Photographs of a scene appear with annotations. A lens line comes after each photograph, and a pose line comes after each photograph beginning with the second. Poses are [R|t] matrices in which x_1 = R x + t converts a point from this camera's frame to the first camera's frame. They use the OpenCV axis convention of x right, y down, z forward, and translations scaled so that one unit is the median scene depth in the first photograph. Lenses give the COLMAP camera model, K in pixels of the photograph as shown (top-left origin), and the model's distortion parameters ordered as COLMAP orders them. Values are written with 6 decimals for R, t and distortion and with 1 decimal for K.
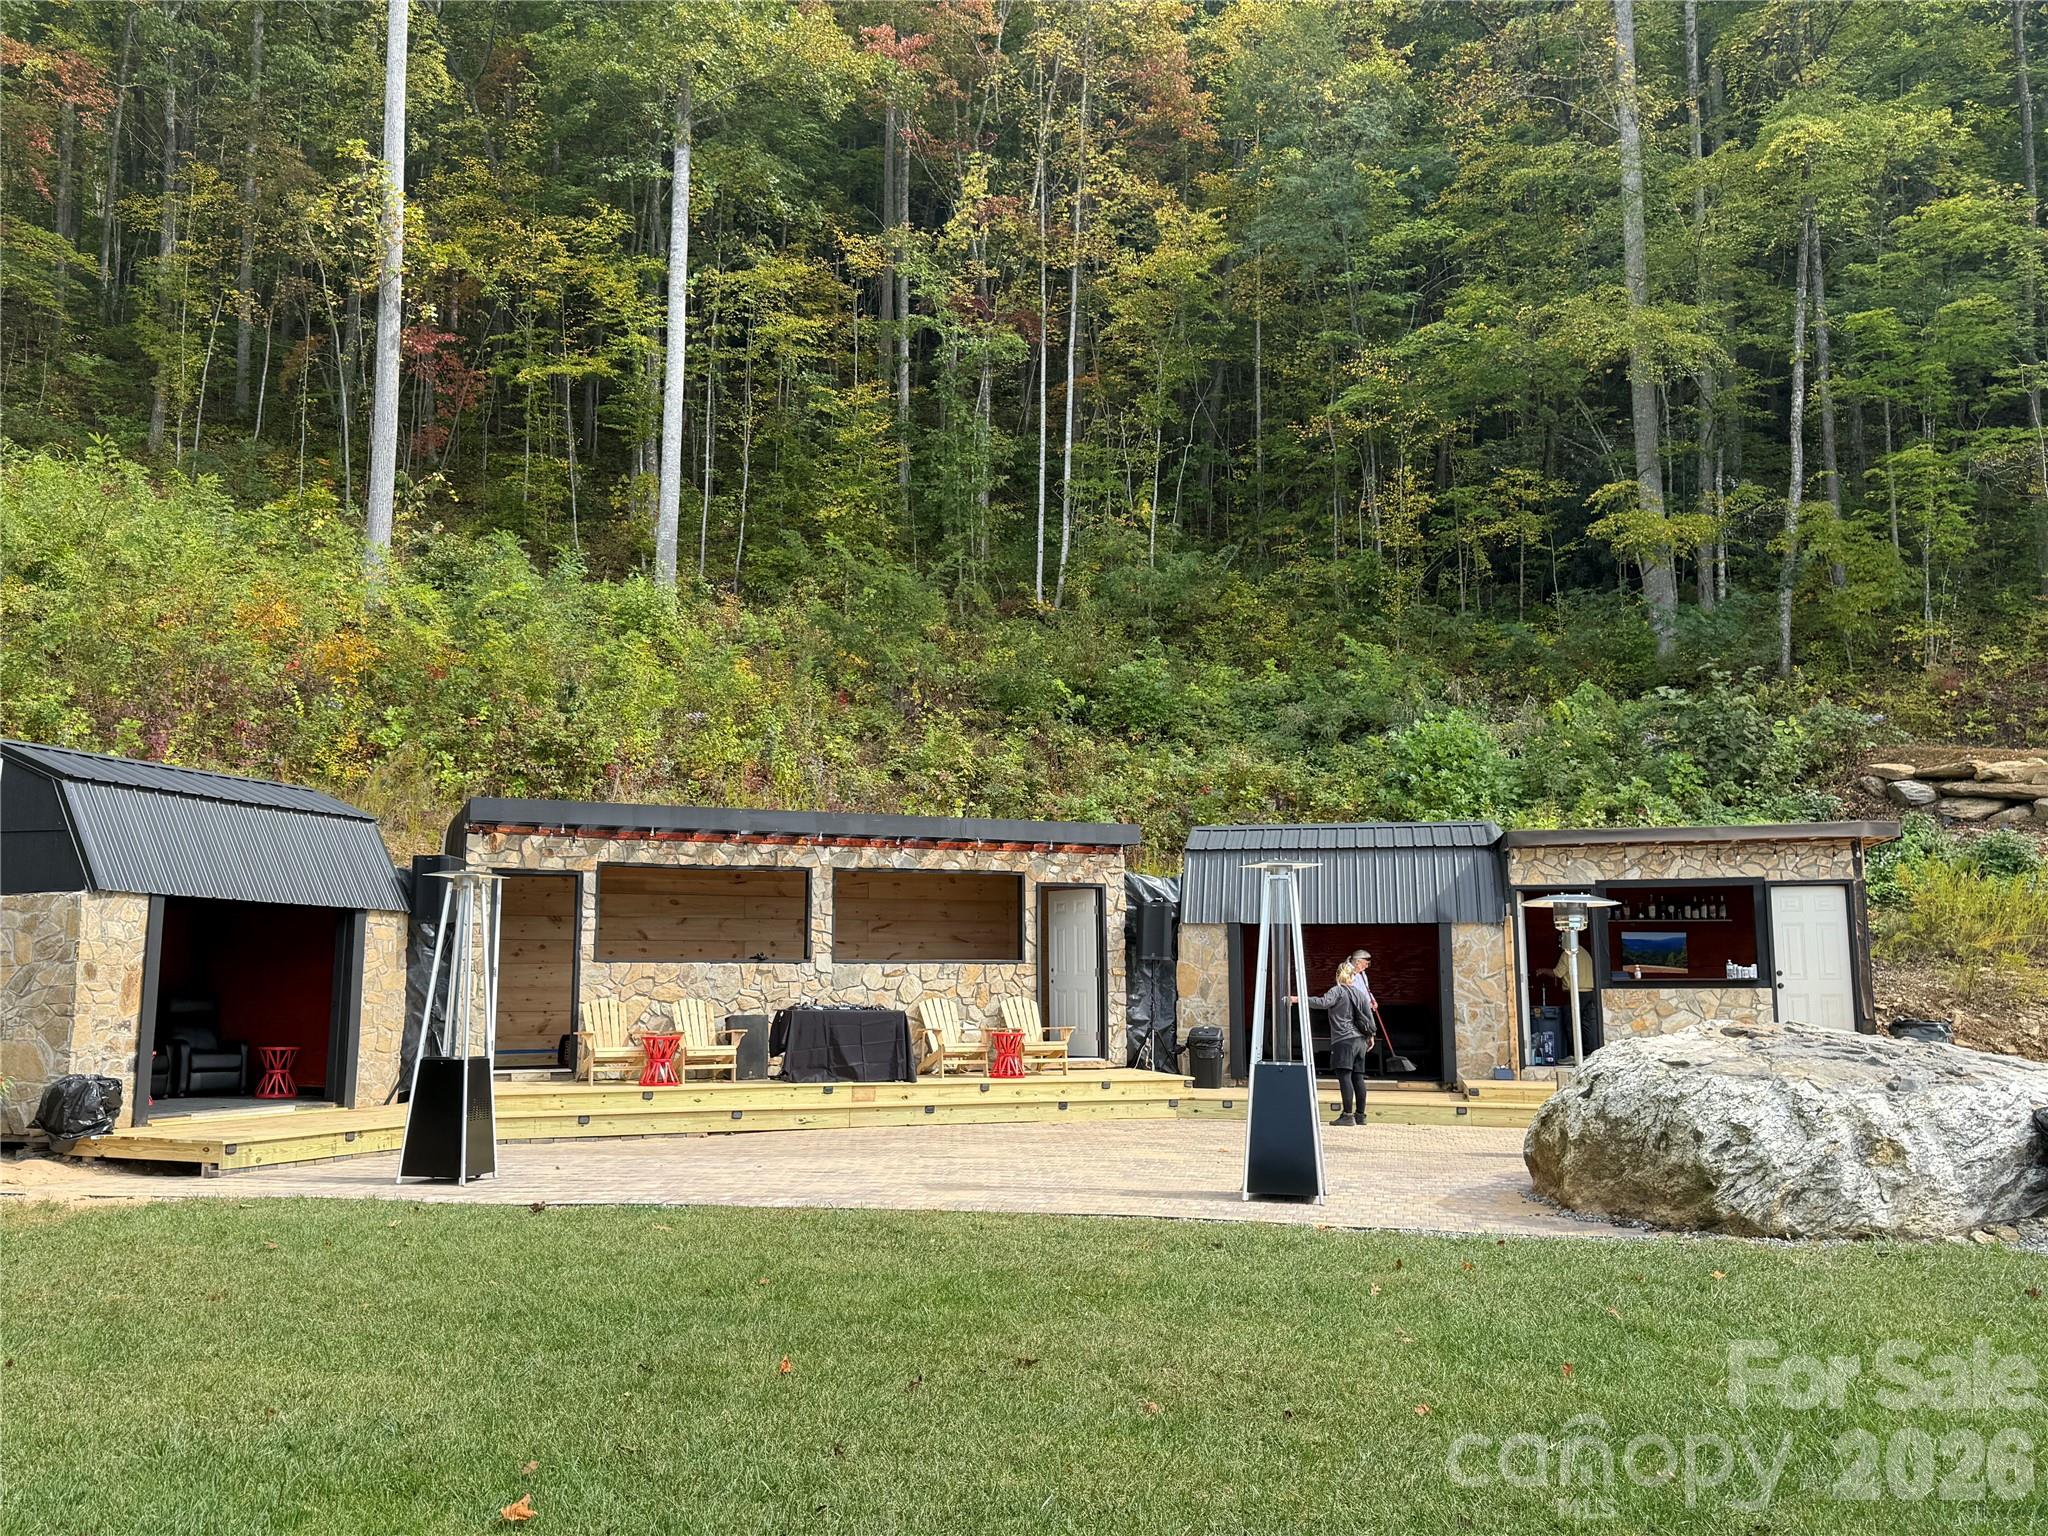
lens RADIAL K [[1683.6, 0, 1024.0], [0, 1683.6, 768.0], [0, 0, 1]] dist [0.136221, -0.211726]
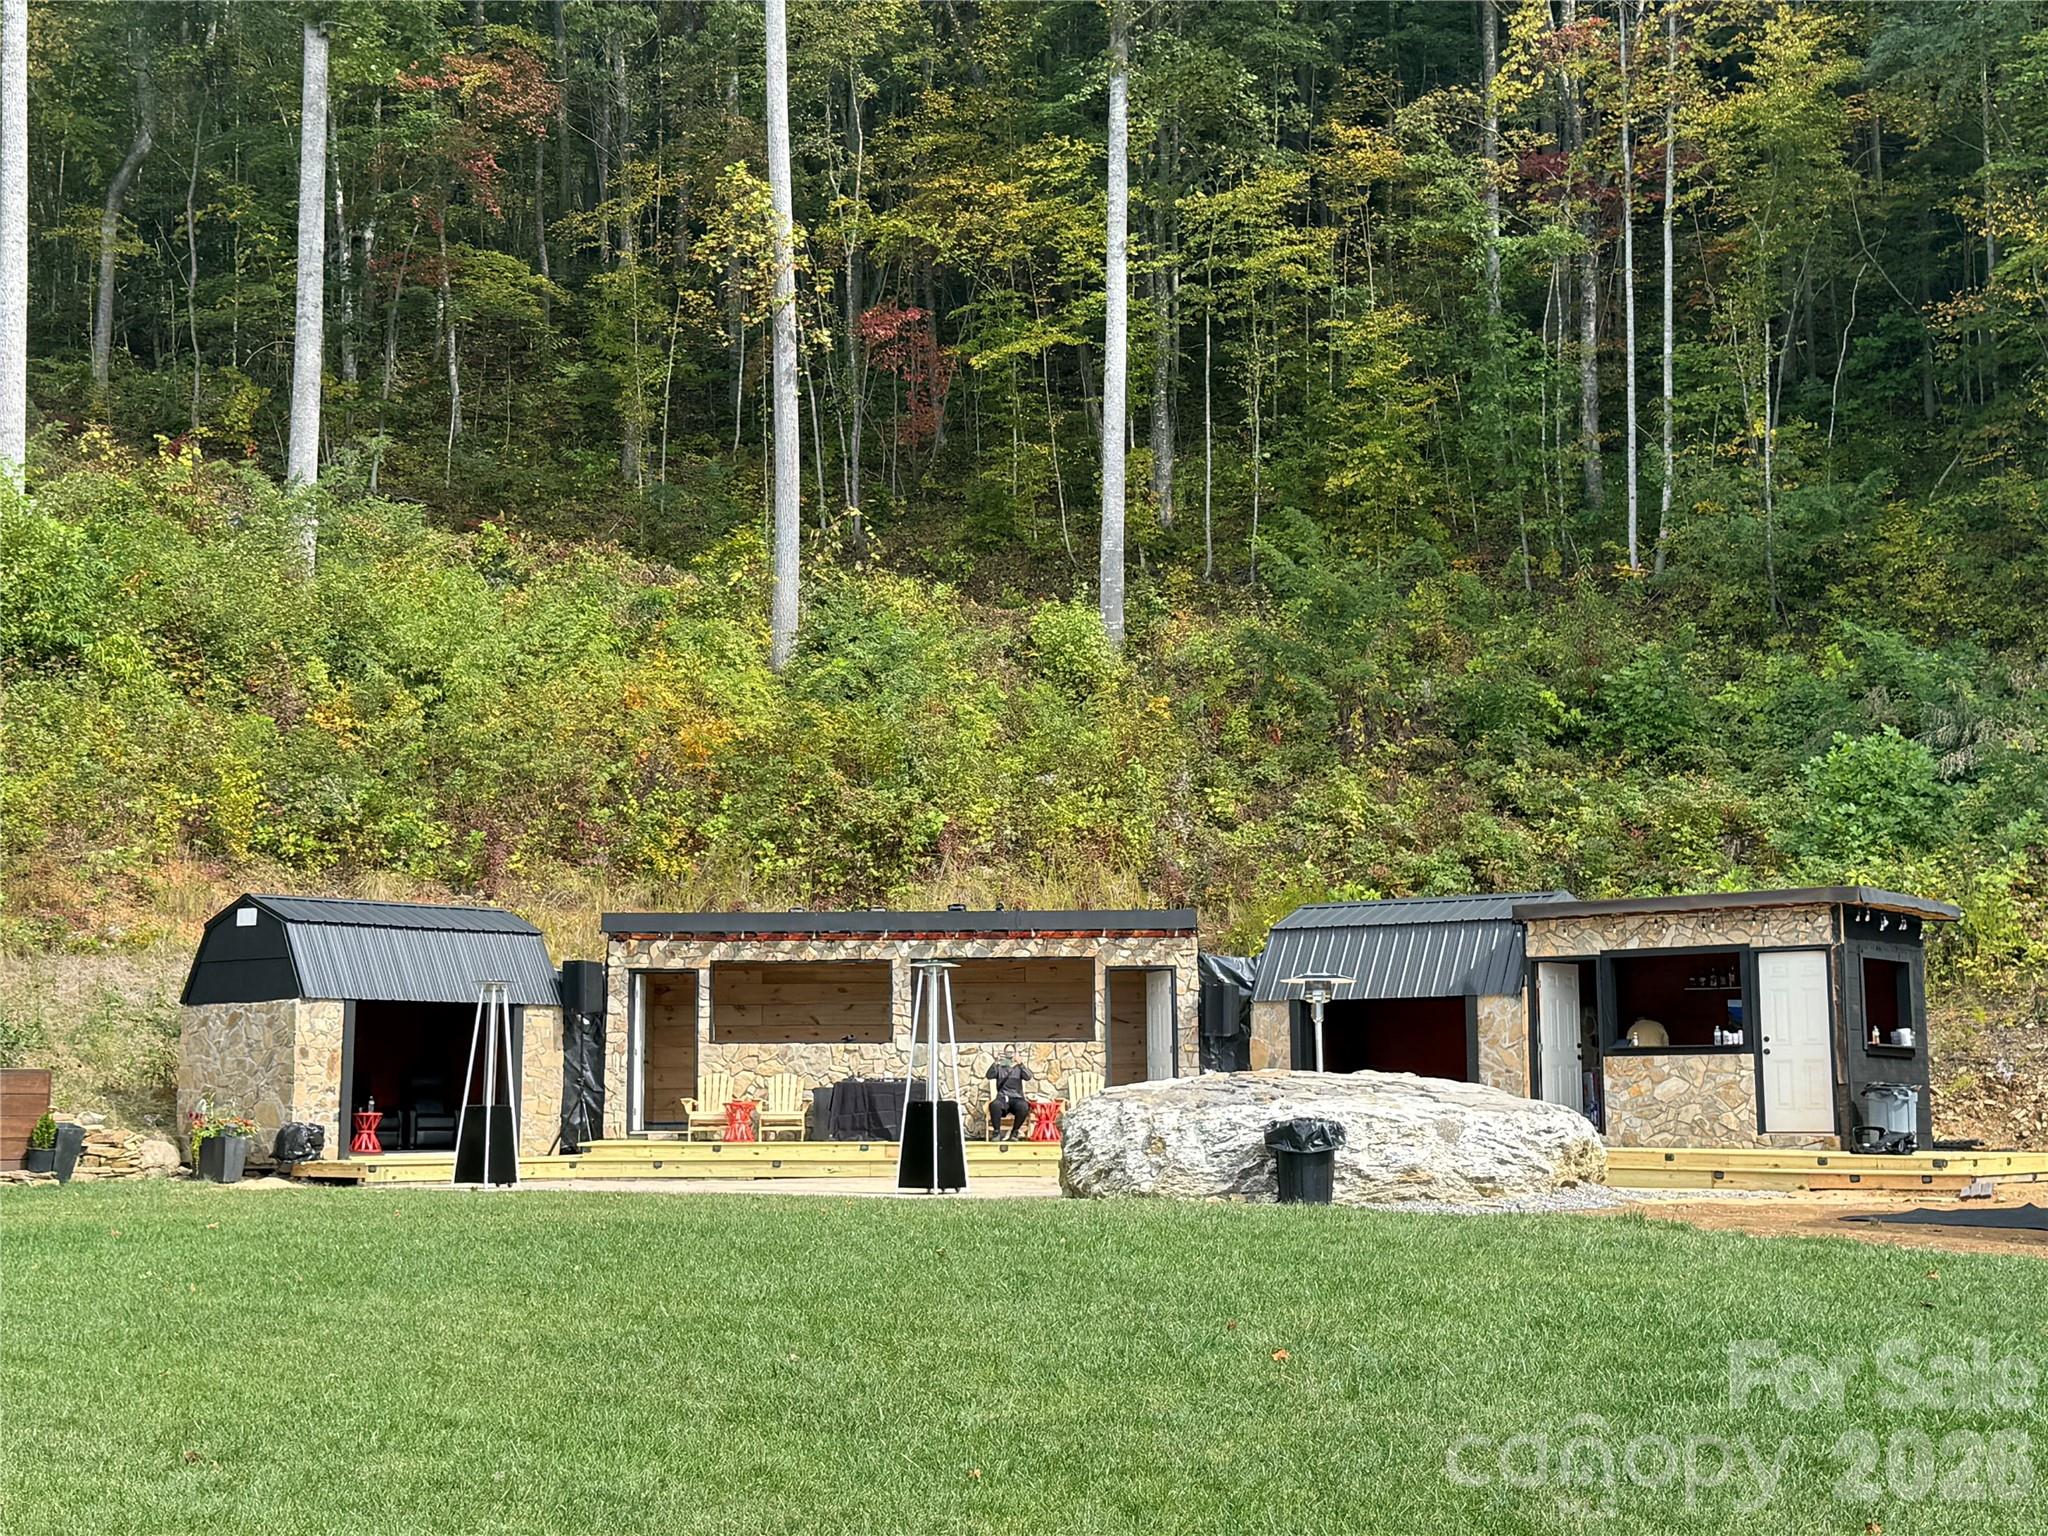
lens RADIAL K [[2730.1, 0, 1024.0], [0, 2730.1, 768.0], [0, 0, 1]] dist [0.130603, 0.016523]
pose [[0.917545, -0.053988, -0.393949, 0.673581], [0.057045, 0.998364, -0.003956, -0.056458], [0.393518, -0.018843, 0.919124, -0.644757]]
